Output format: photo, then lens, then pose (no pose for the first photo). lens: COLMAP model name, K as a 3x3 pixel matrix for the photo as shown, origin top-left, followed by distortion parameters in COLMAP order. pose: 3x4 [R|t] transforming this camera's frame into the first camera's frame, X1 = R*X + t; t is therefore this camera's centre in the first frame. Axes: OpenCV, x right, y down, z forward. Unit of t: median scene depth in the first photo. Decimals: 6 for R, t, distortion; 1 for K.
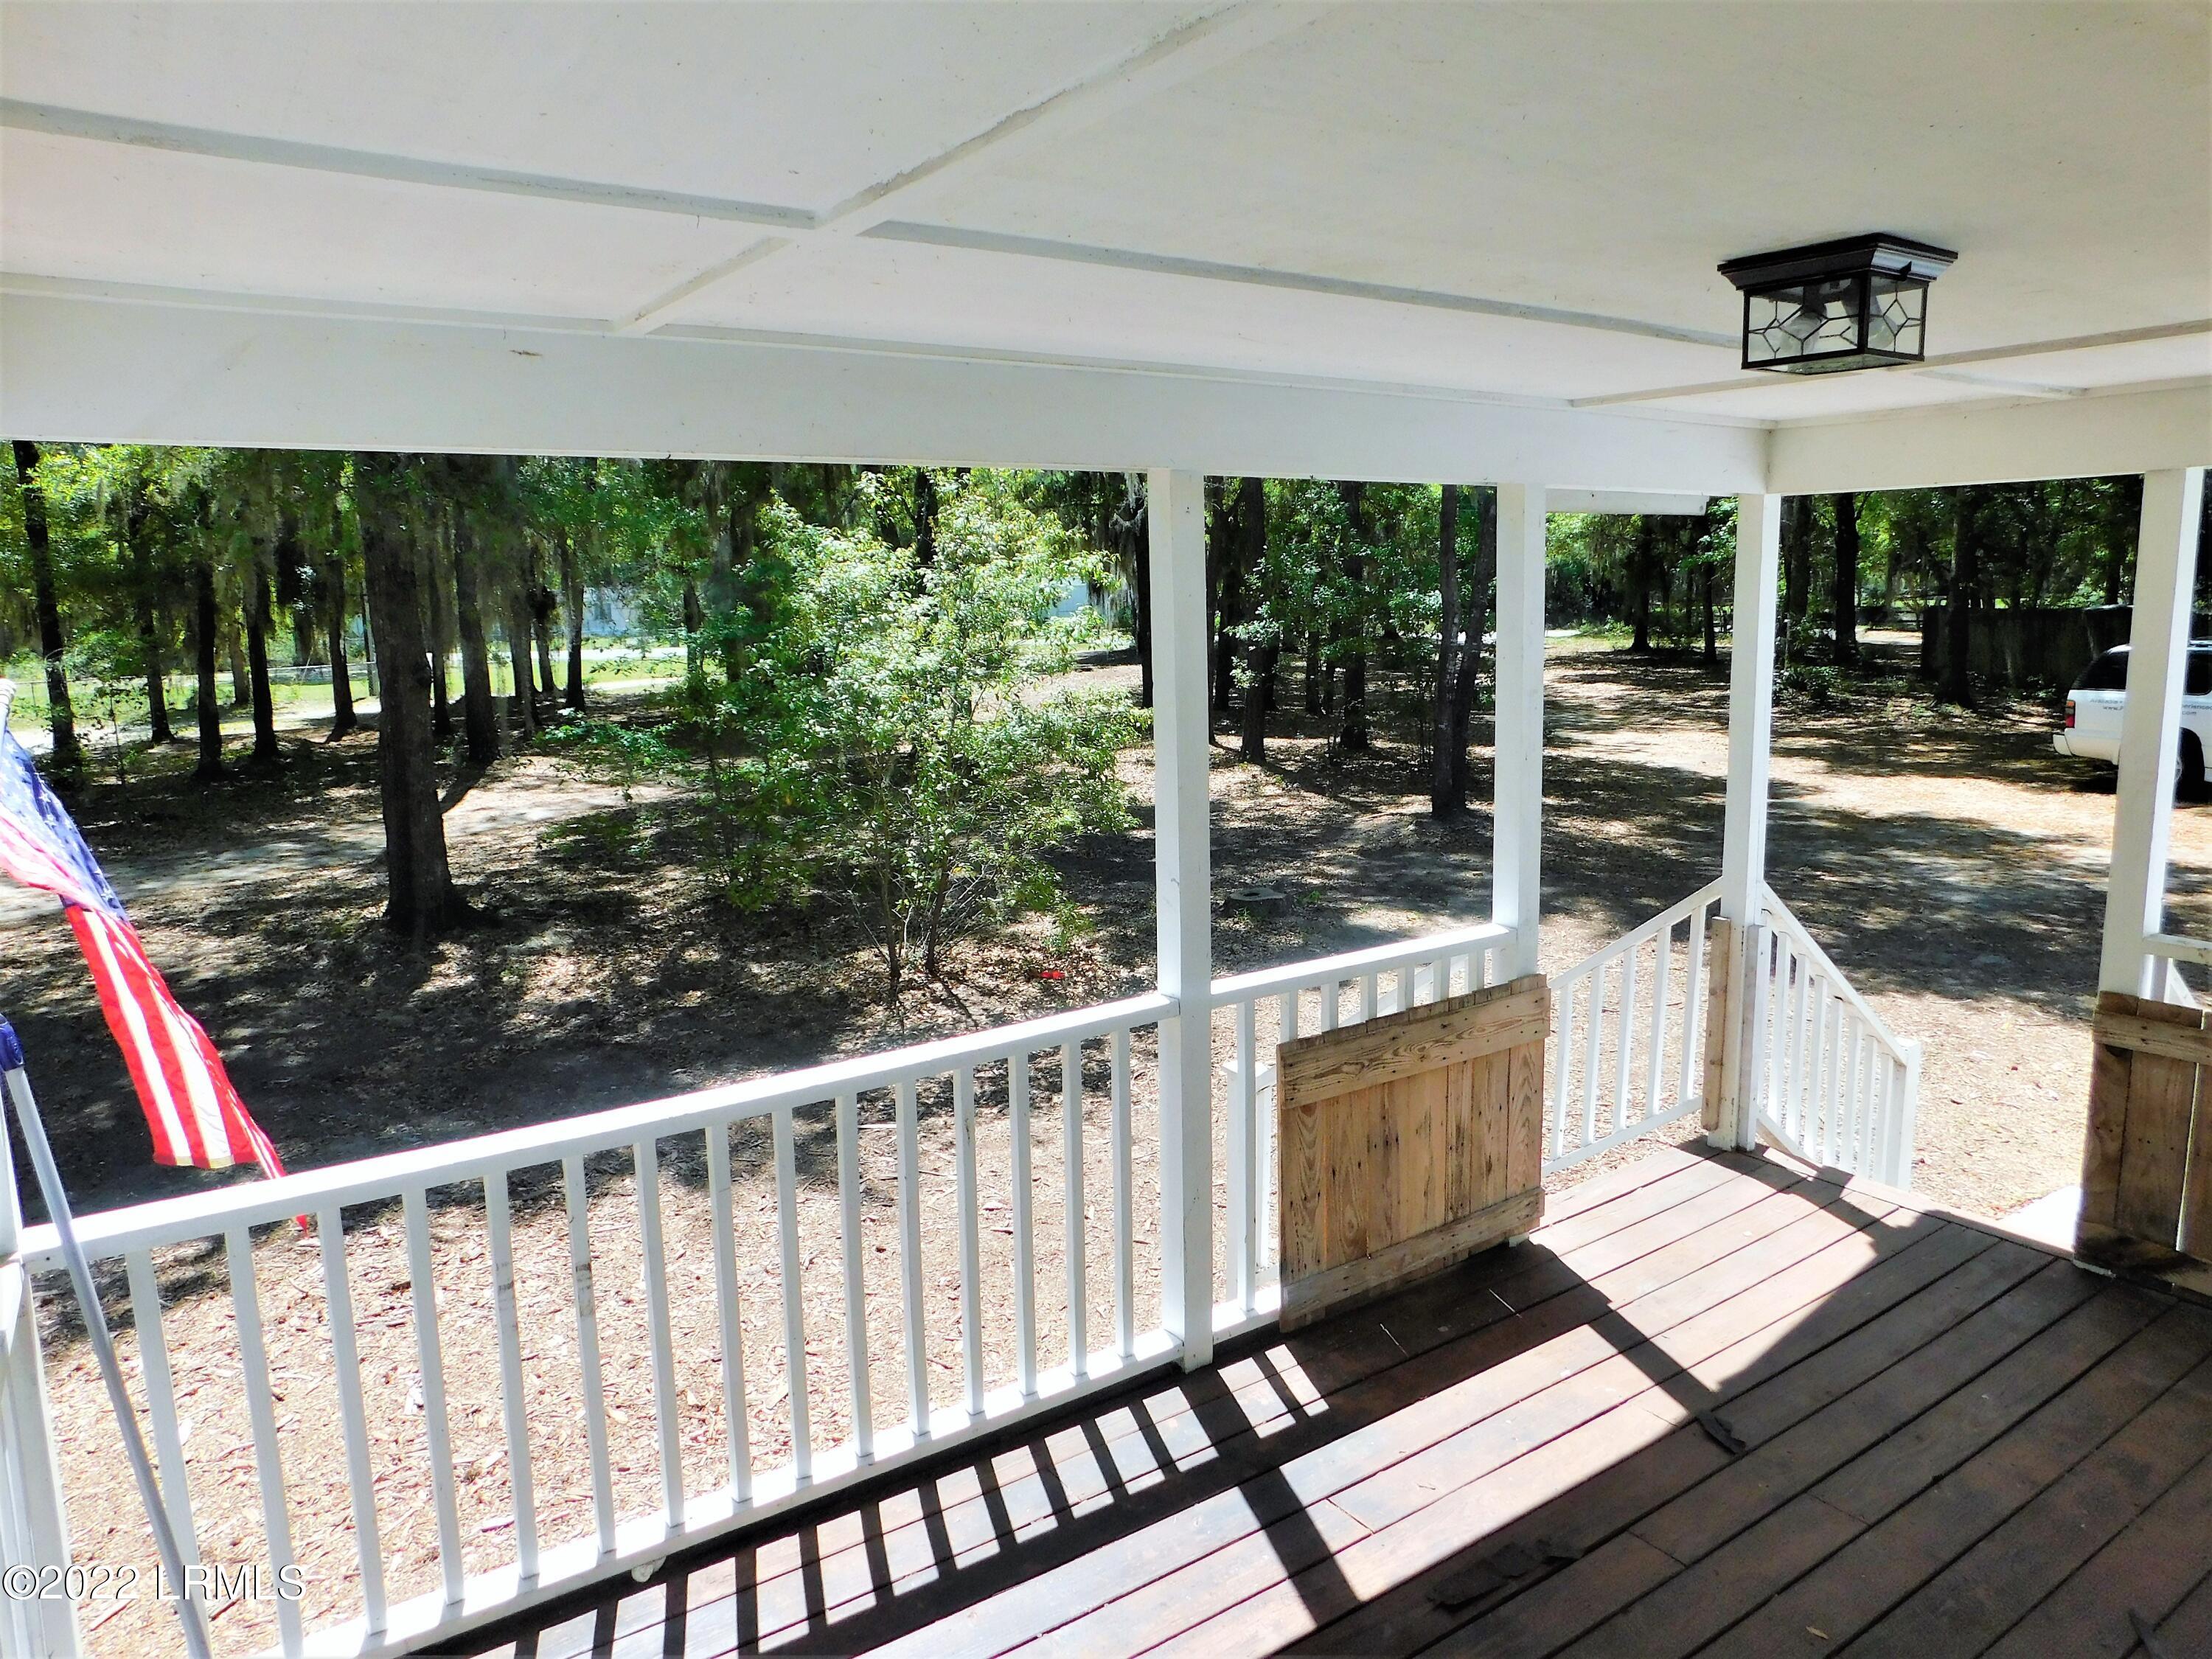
lens RADIAL K [[1482.2, 0, 1106.0], [0, 1482.2, 829.5], [0, 0, 1]] dist [-0.038774, -0.000657]
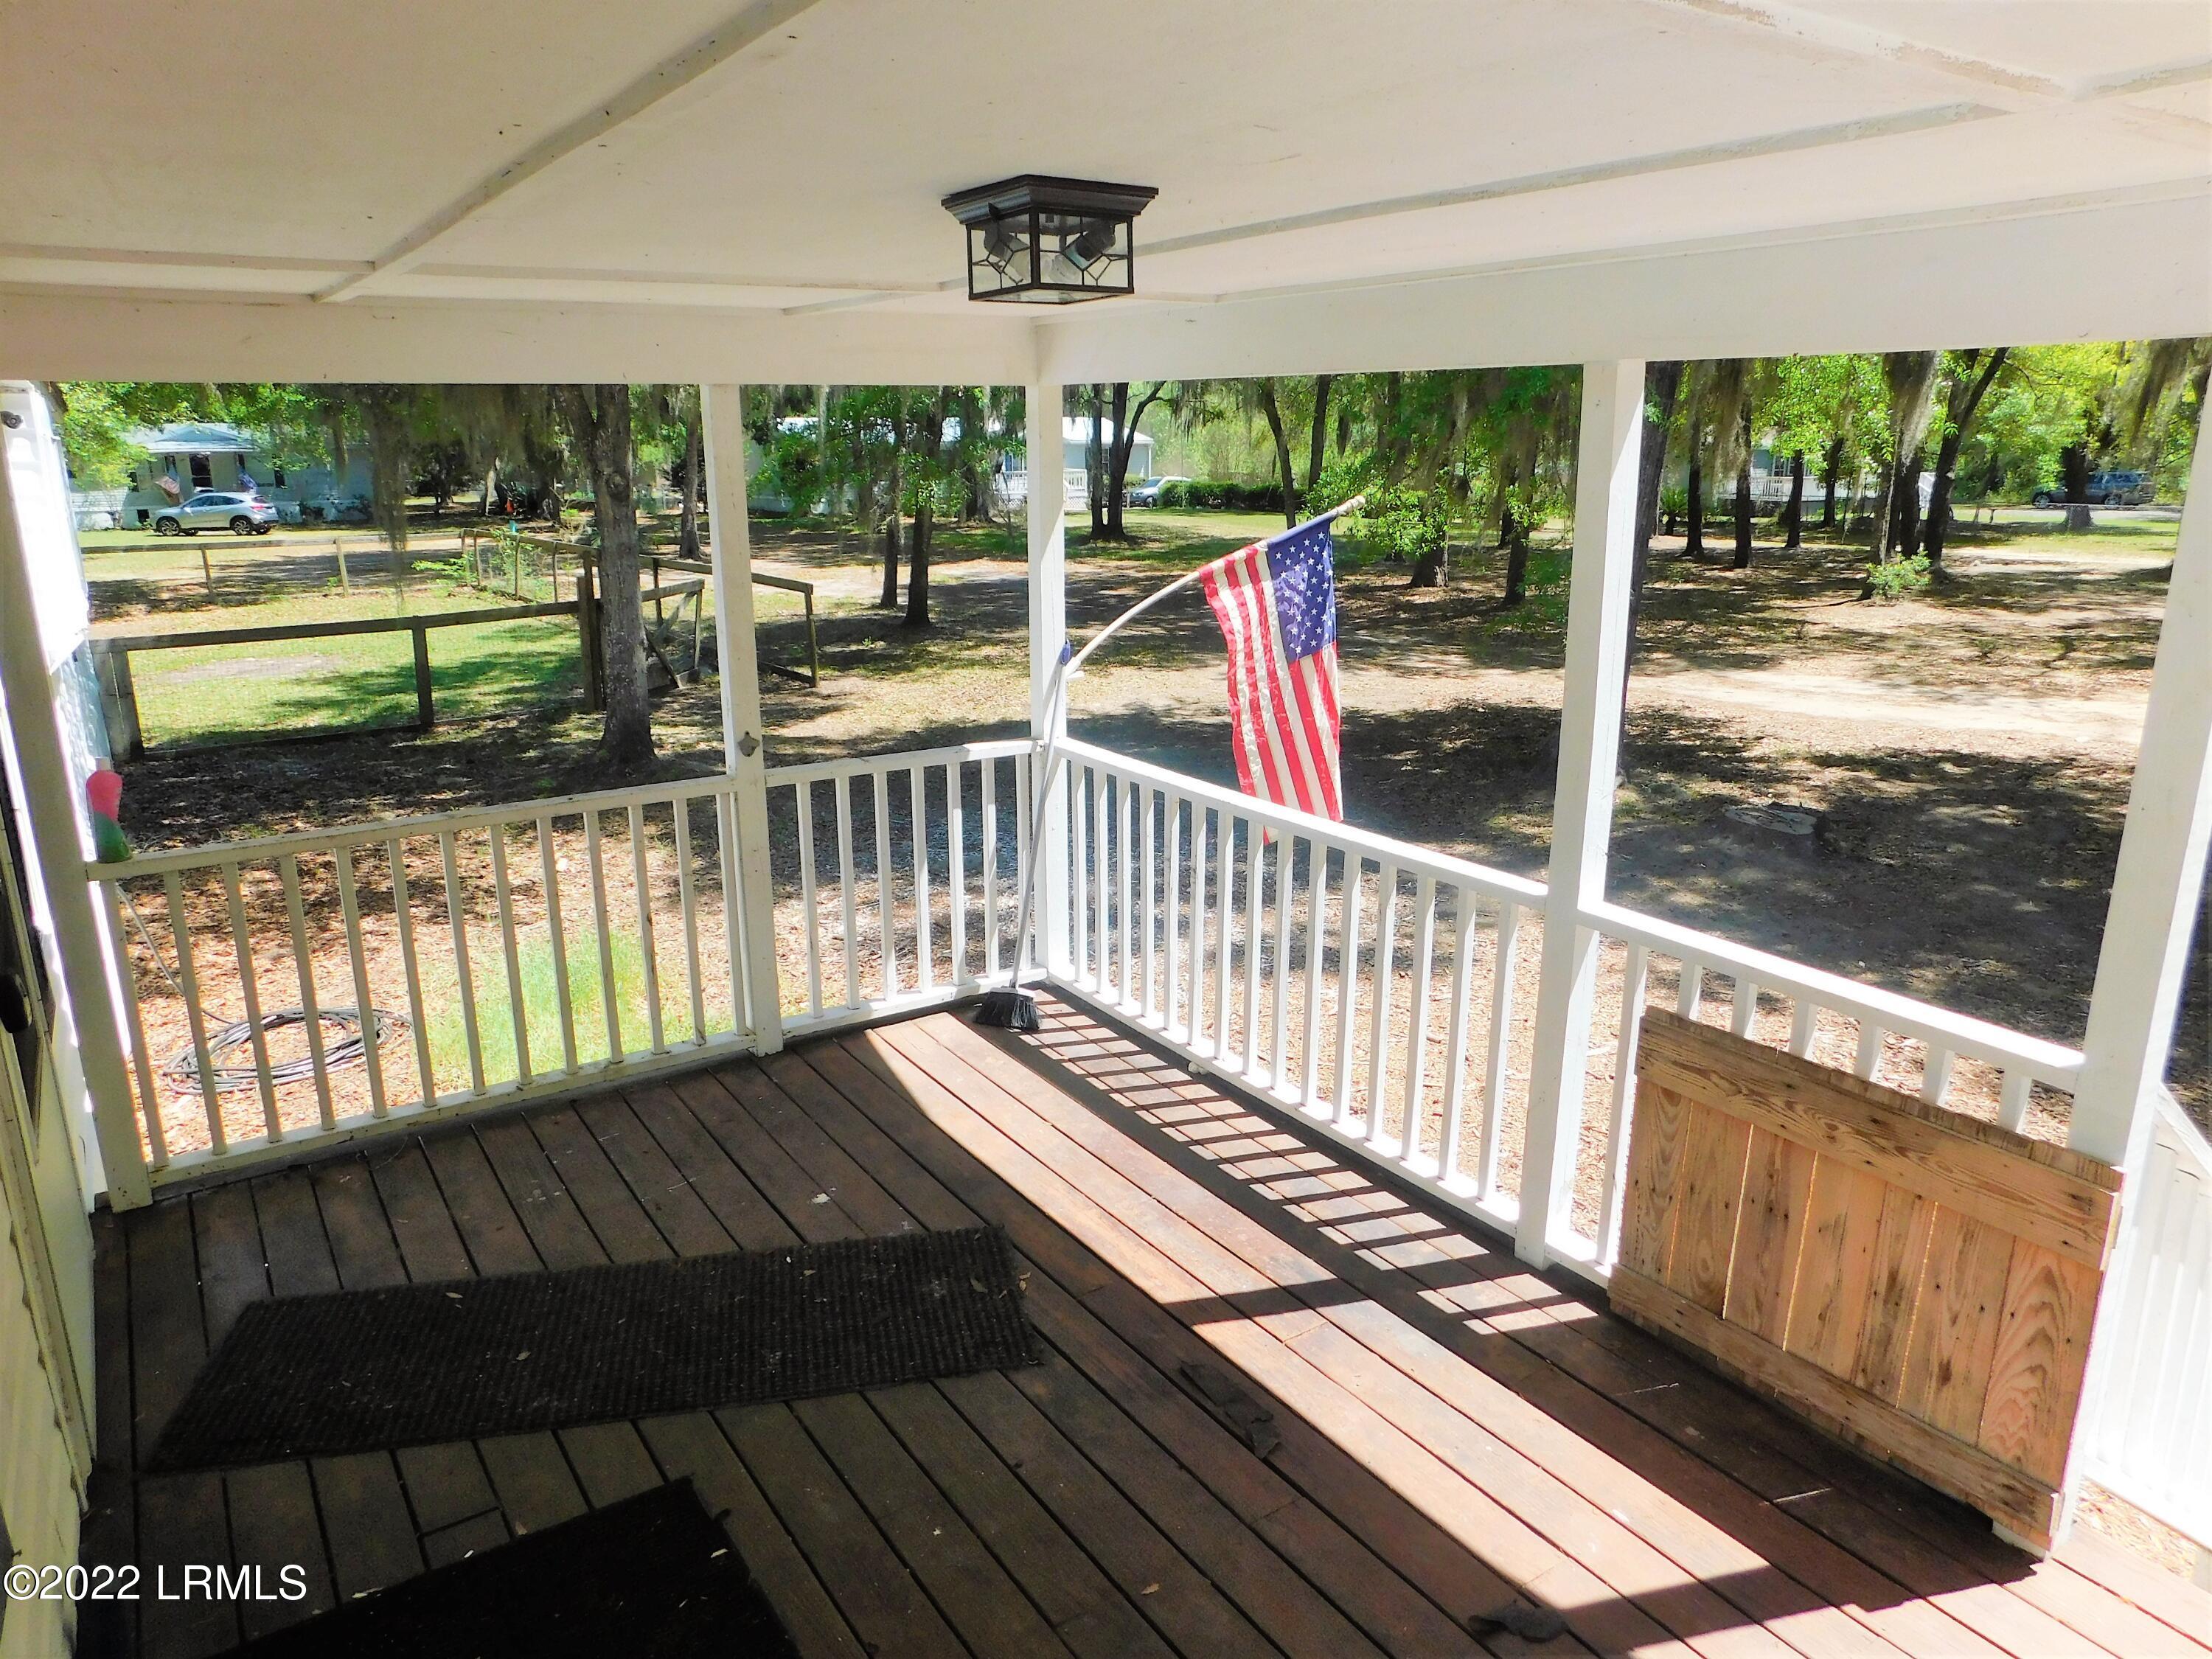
lens RADIAL K [[1459.1, 0, 1102.5], [0, 1459.1, 833.1], [0, 0, 1]] dist [-0.077216, 0.059475]
pose [[-0.016048, 0.275231, -0.961244, 1.011249], [-0.162605, 0.947852, 0.274111, -0.149917], [0.986561, 0.160702, 0.029543, 0.683588]]
